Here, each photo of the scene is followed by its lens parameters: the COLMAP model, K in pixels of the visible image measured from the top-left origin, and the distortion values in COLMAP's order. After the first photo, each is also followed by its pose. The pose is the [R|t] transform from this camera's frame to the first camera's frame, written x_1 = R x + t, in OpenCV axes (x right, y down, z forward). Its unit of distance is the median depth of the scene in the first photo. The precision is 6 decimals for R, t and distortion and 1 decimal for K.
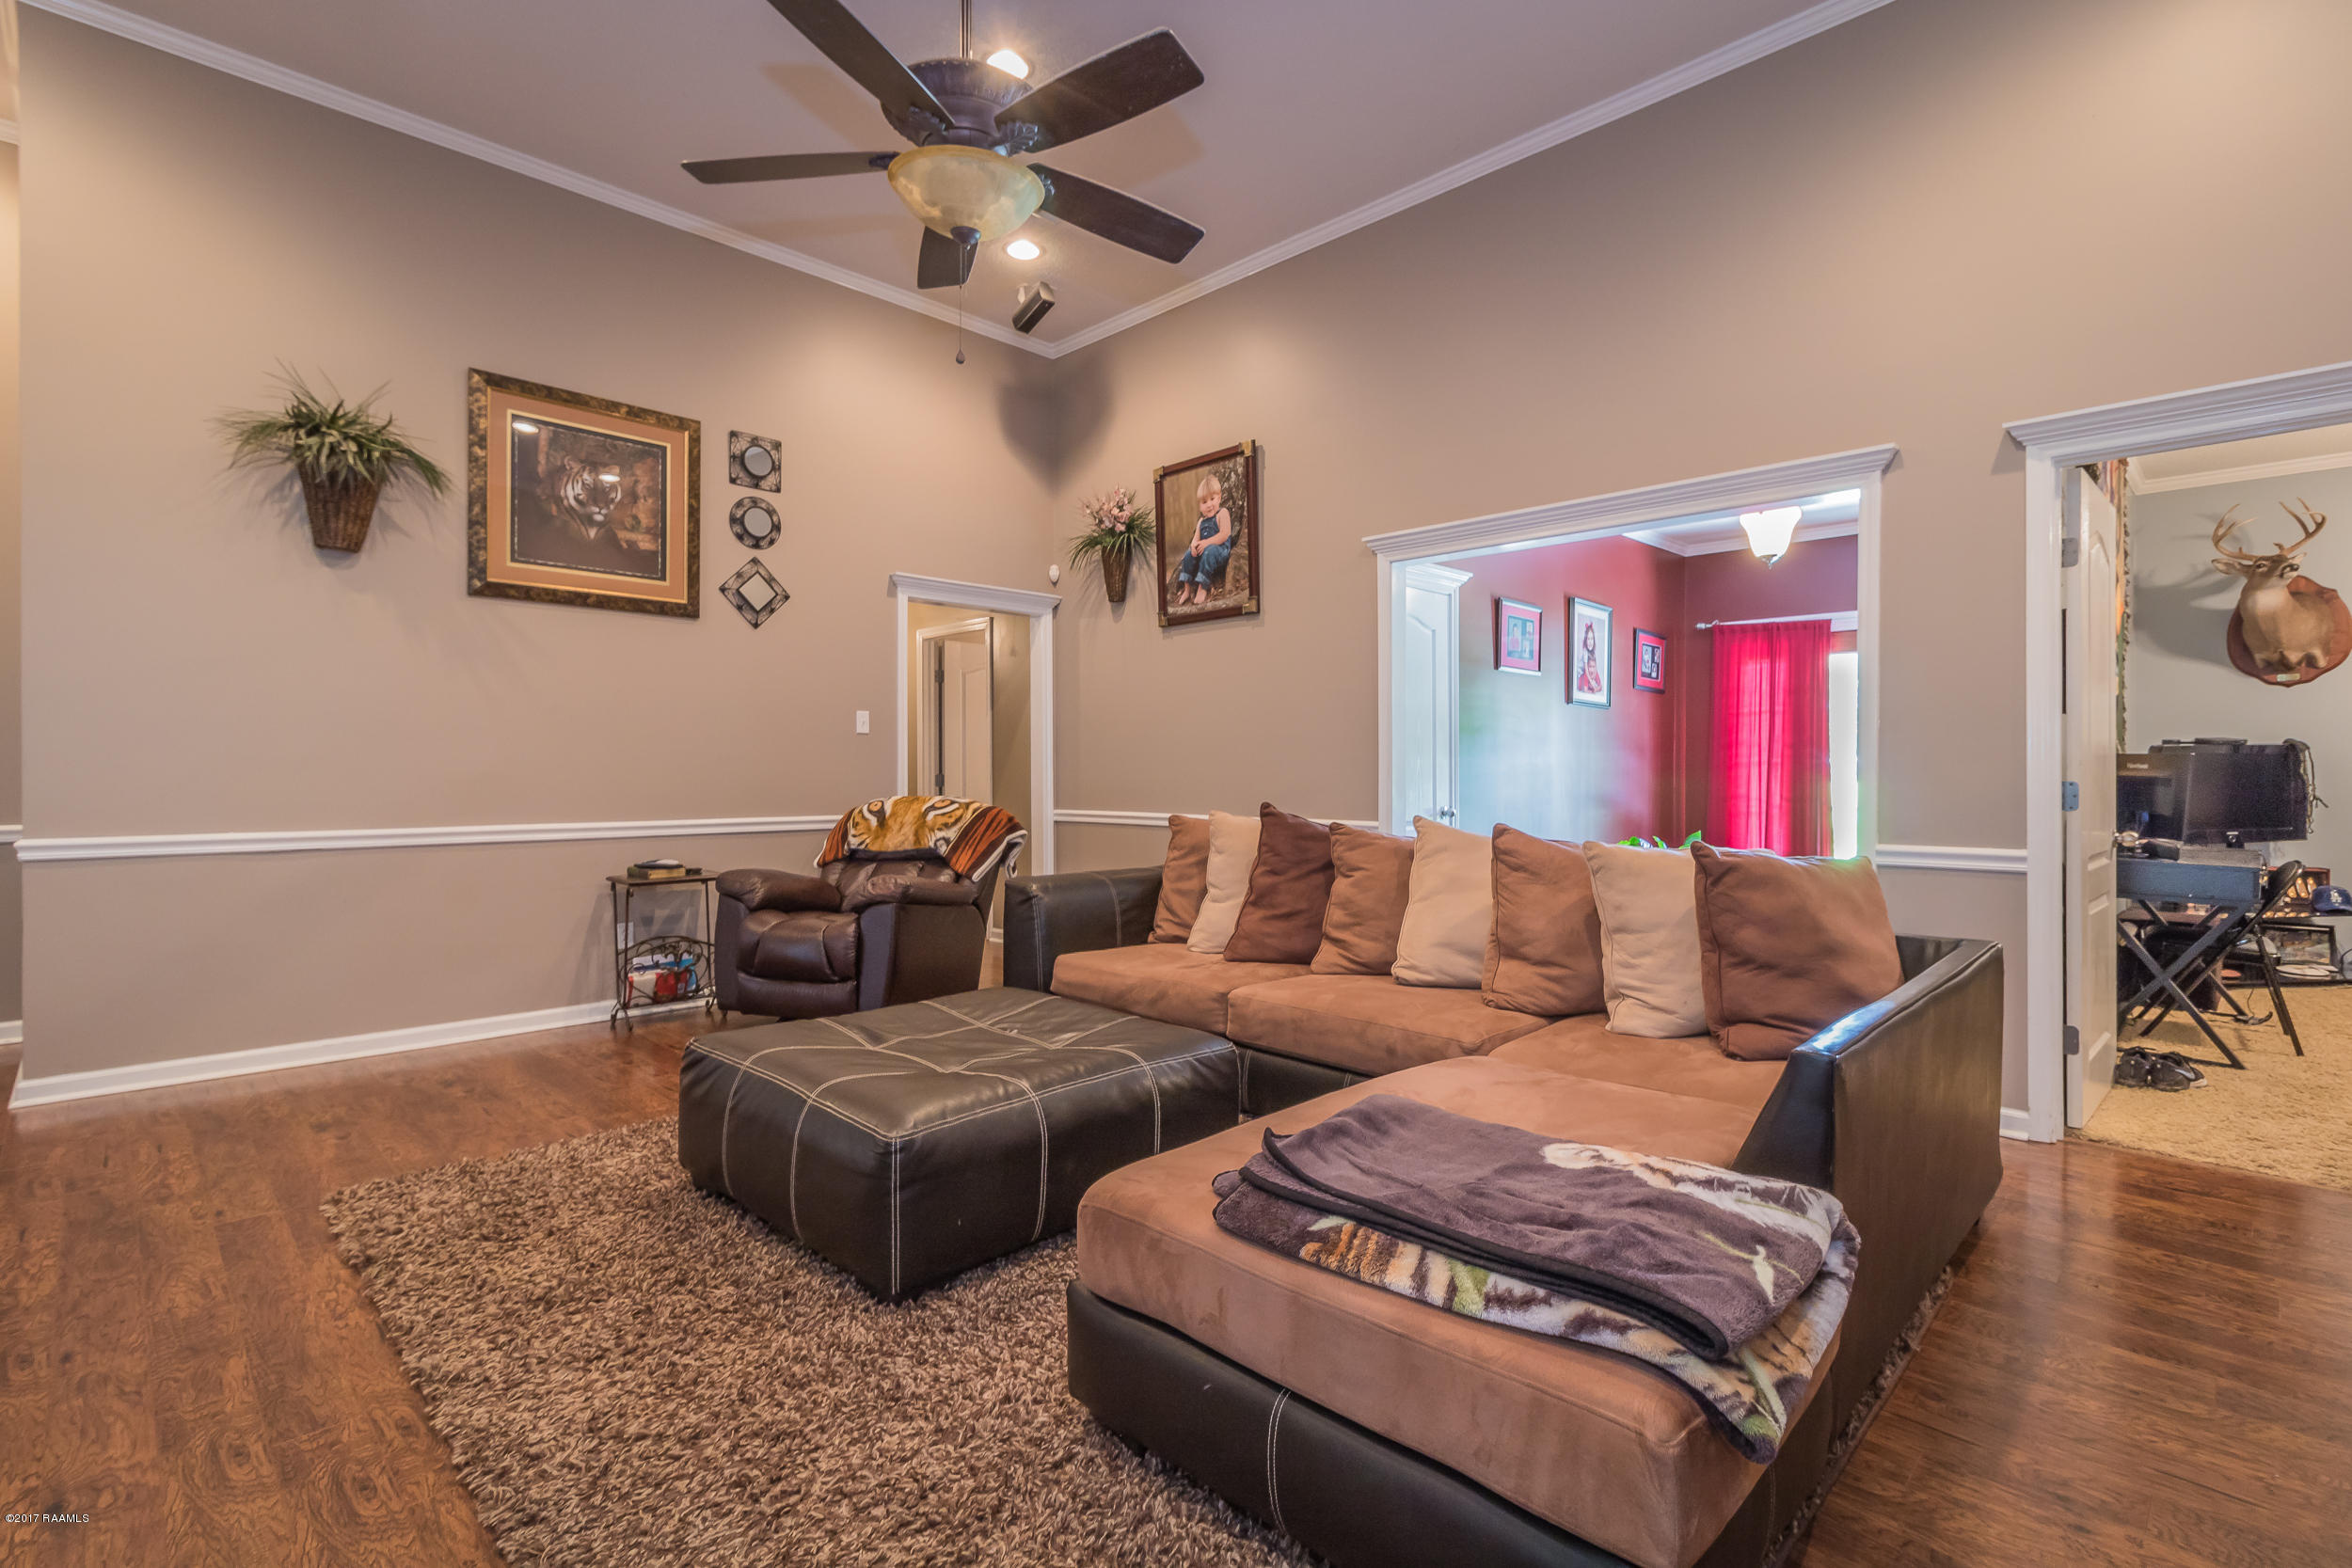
lens RADIAL K [[1088.5, 0, 1192.6], [0, 1088.5, 777.9], [0, 0, 1]] dist [0.003894, 0.001278]
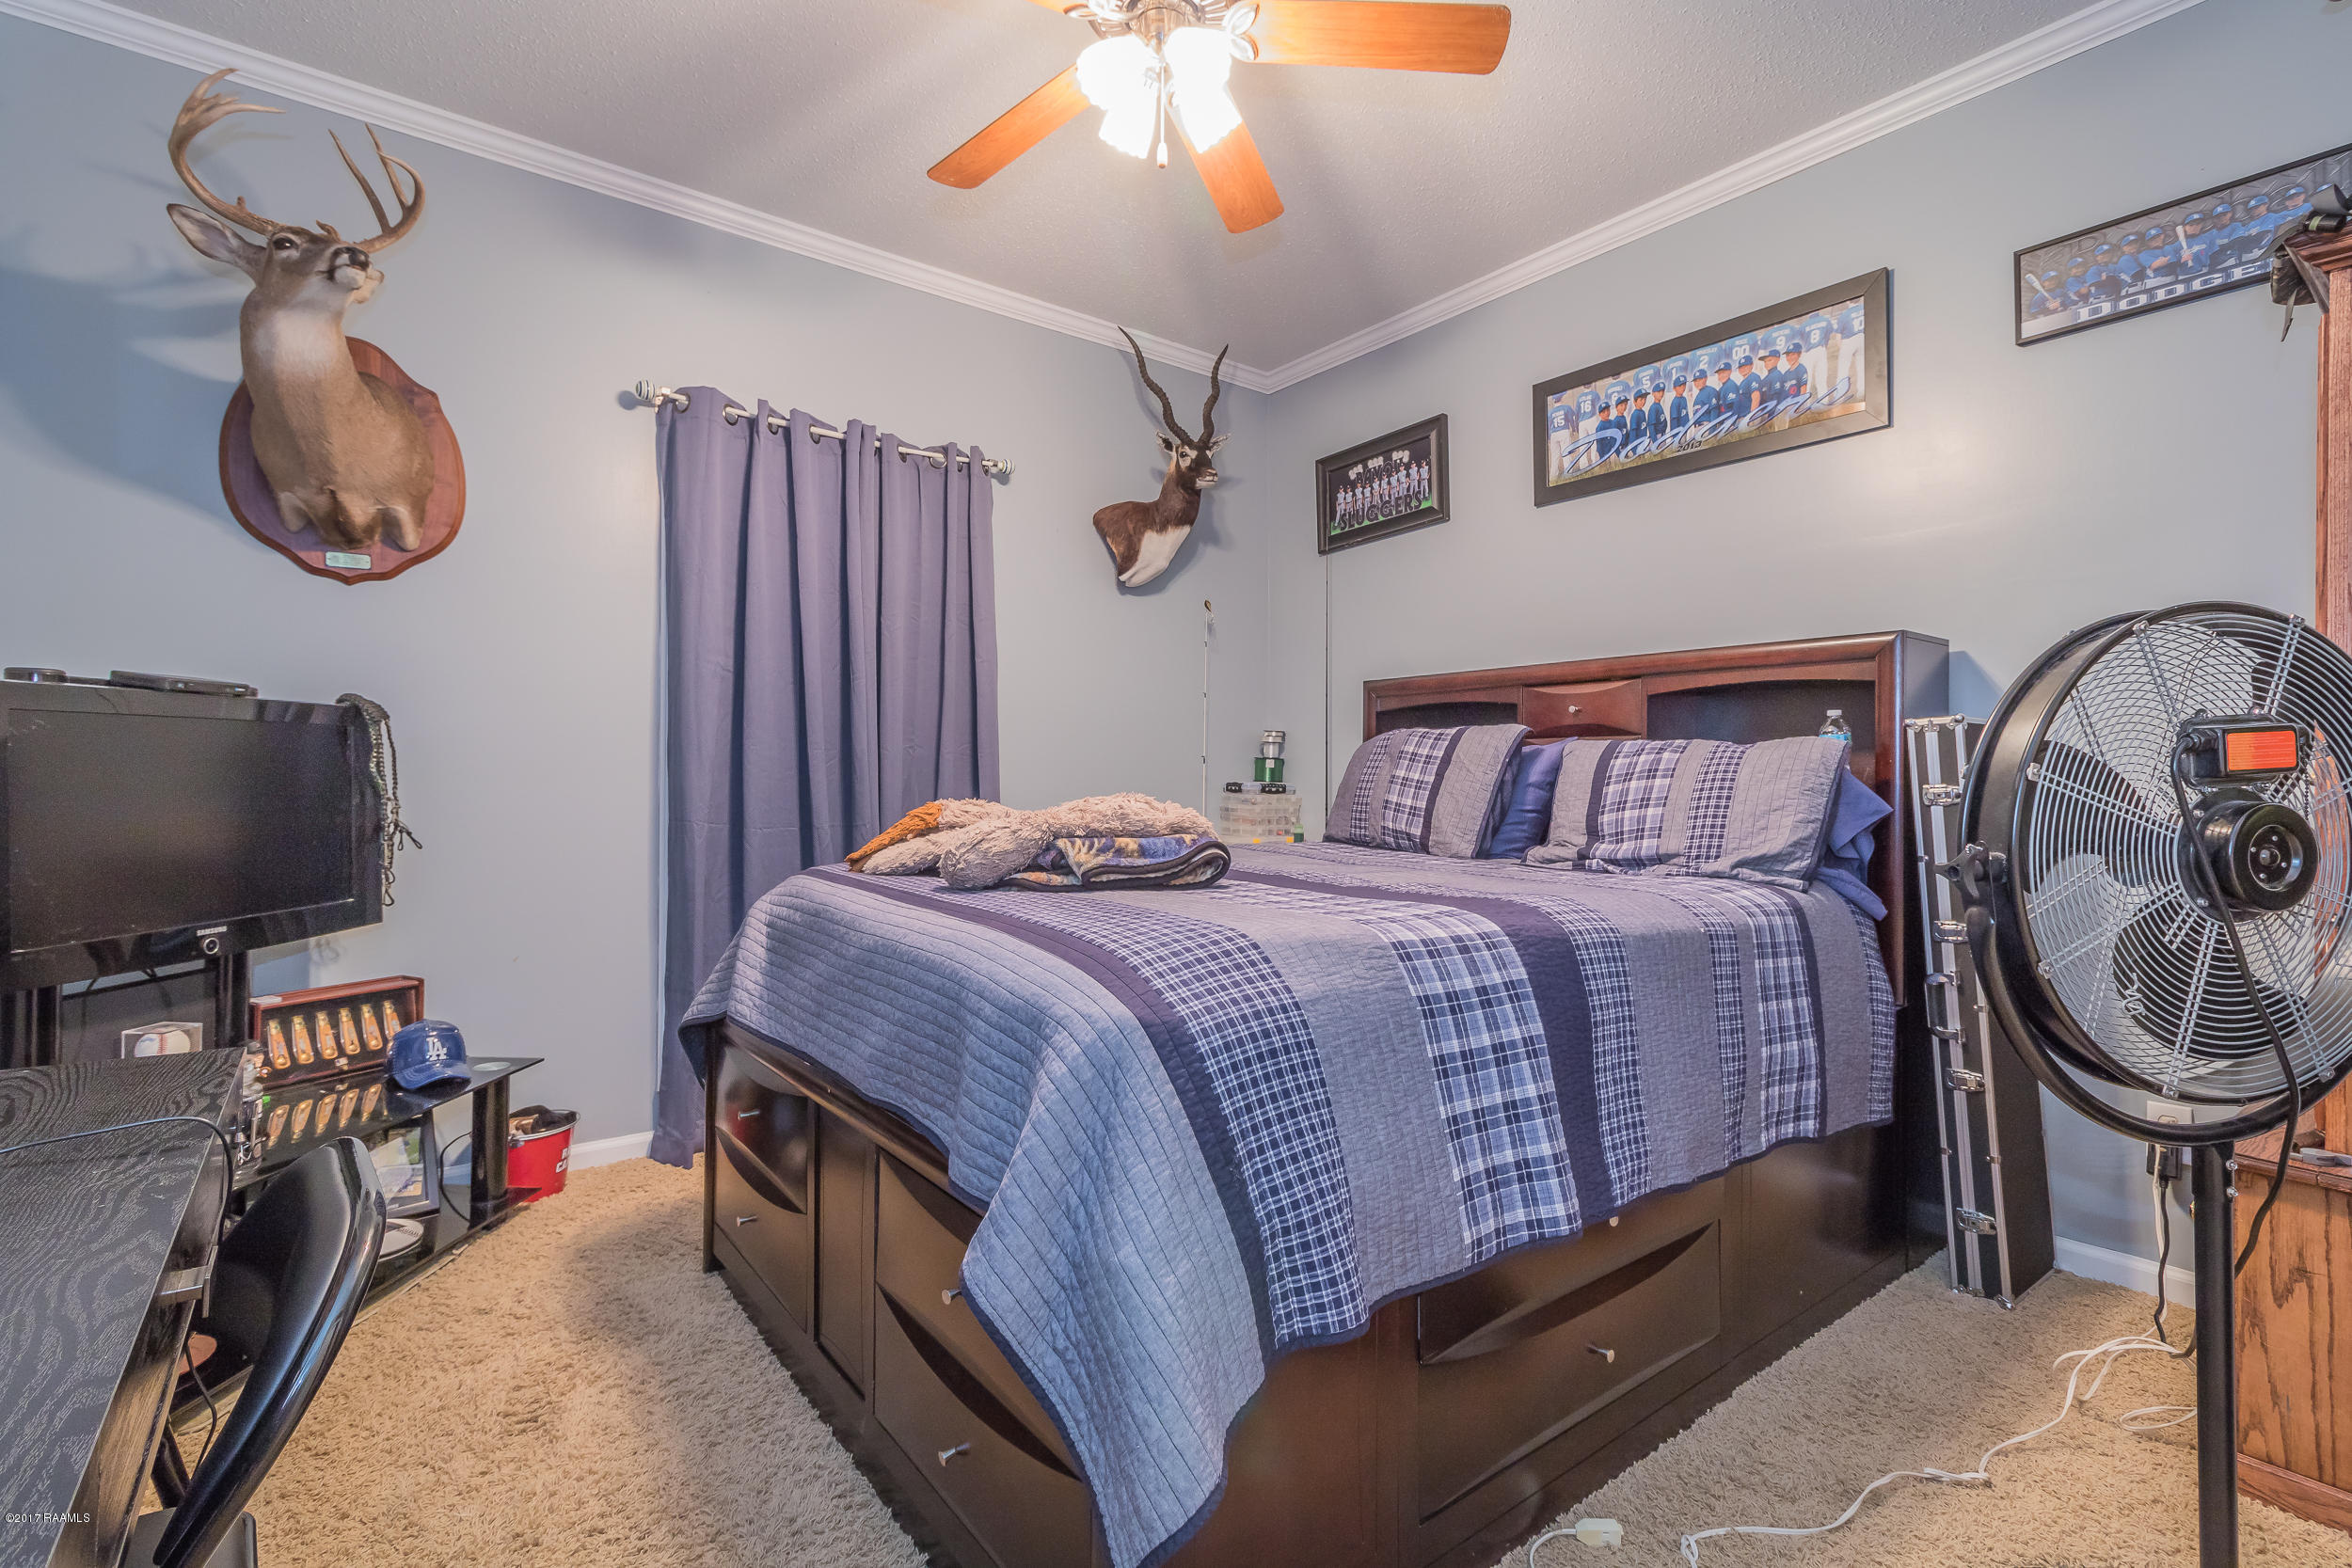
lens RADIAL K [[1088.5, 0, 1172.9], [0, 1088.5, 766.7], [0, 0, 1]] dist [0.003894, 0.001278]
pose [[0.147798, 0.007332, 0.988990, 0.616722], [-0.000694, 0.999973, -0.007310, -0.002863], [-0.989017, 0.000394, 0.147799, 0.606882]]
